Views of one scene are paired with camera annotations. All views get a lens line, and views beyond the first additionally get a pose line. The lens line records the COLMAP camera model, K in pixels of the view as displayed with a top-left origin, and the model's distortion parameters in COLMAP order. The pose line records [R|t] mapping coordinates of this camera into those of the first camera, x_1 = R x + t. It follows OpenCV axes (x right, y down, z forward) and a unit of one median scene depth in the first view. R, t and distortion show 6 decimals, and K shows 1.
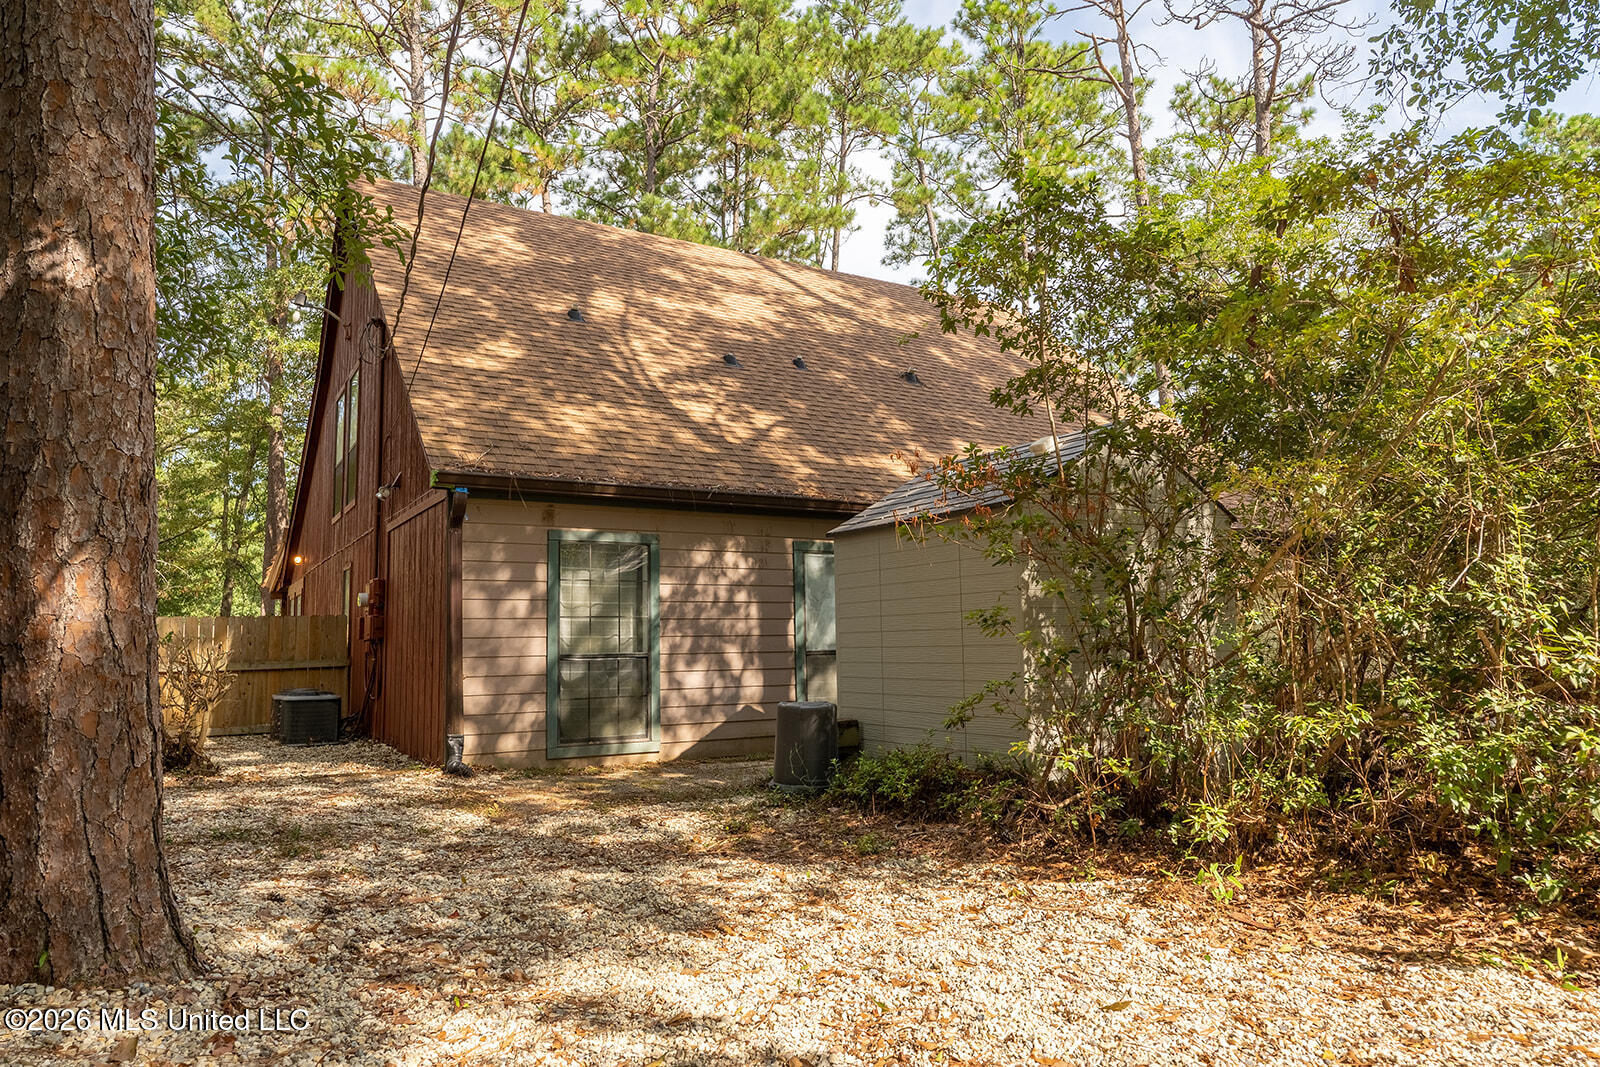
lens RADIAL K [[1010.3, 0, 817.6], [0, 1010.3, 526.6], [0, 0, 1]] dist [-0.068964, -0.002813]
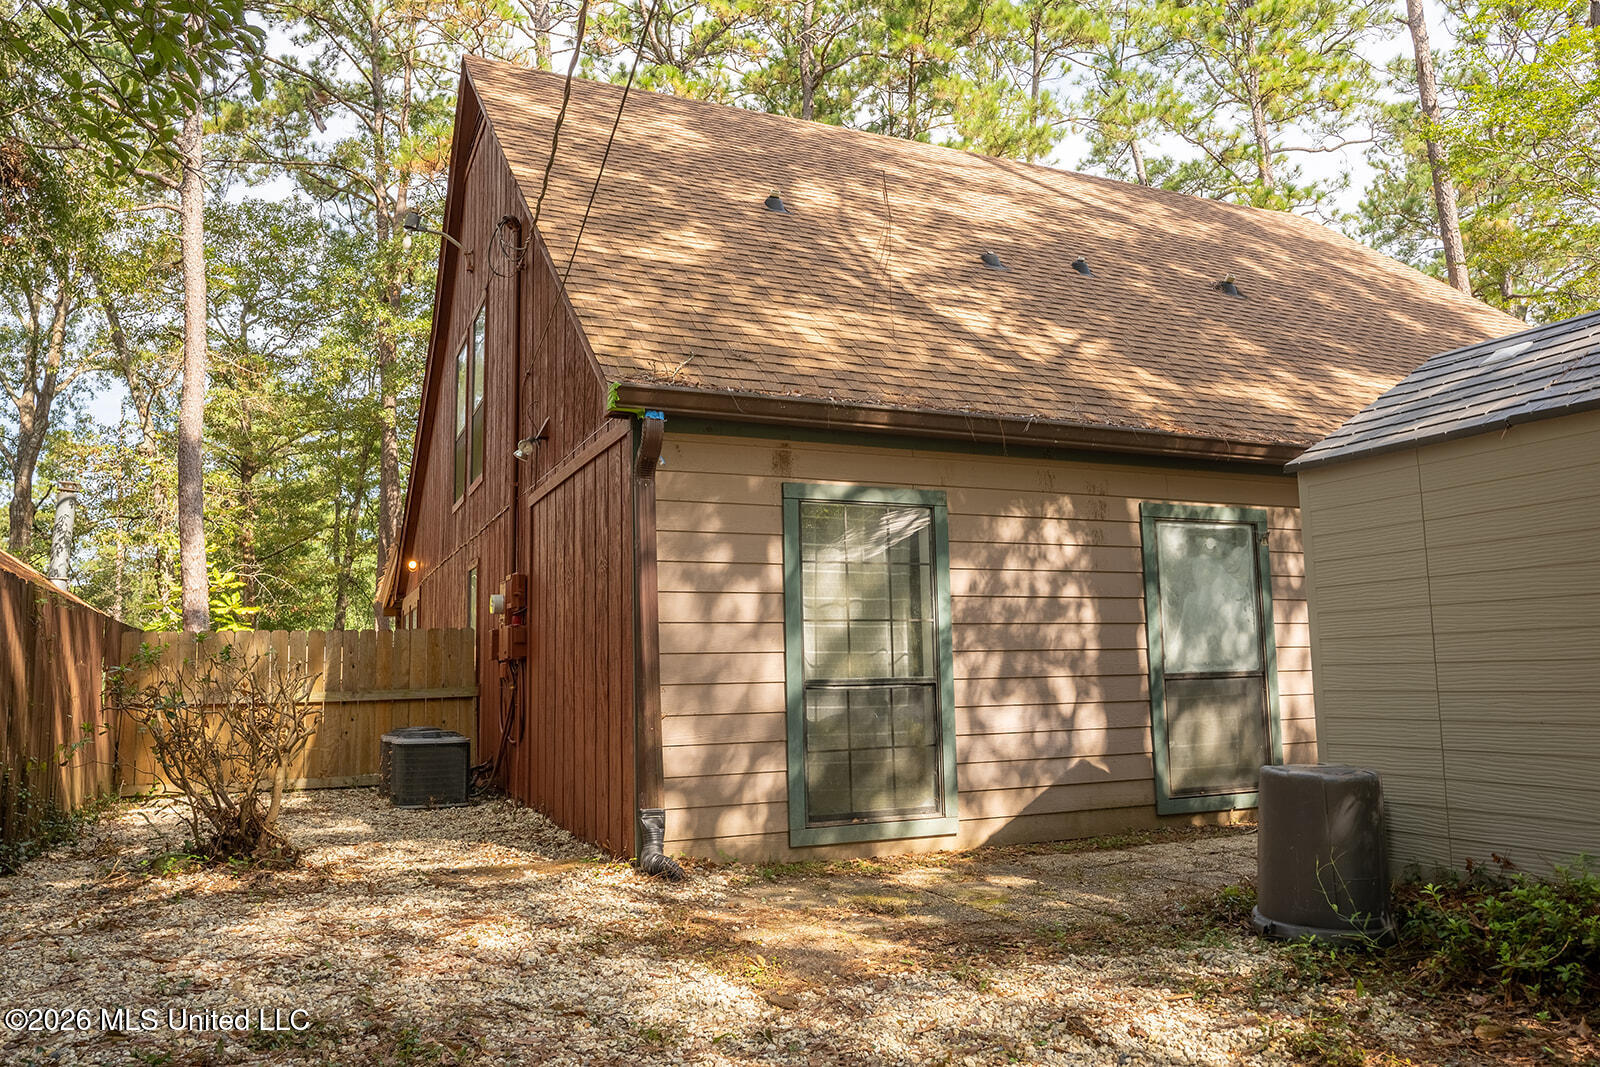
lens RADIAL K [[1118.3, 0, 789.8], [0, 1118.3, 522.0], [0, 0, 1]] dist [-0.131966, 0.010647]
pose [[0.988007, -0.018174, -0.153338, -0.134315], [0.015702, 0.999727, -0.017315, 0.033267], [0.153611, 0.014700, 0.988022, 0.261379]]
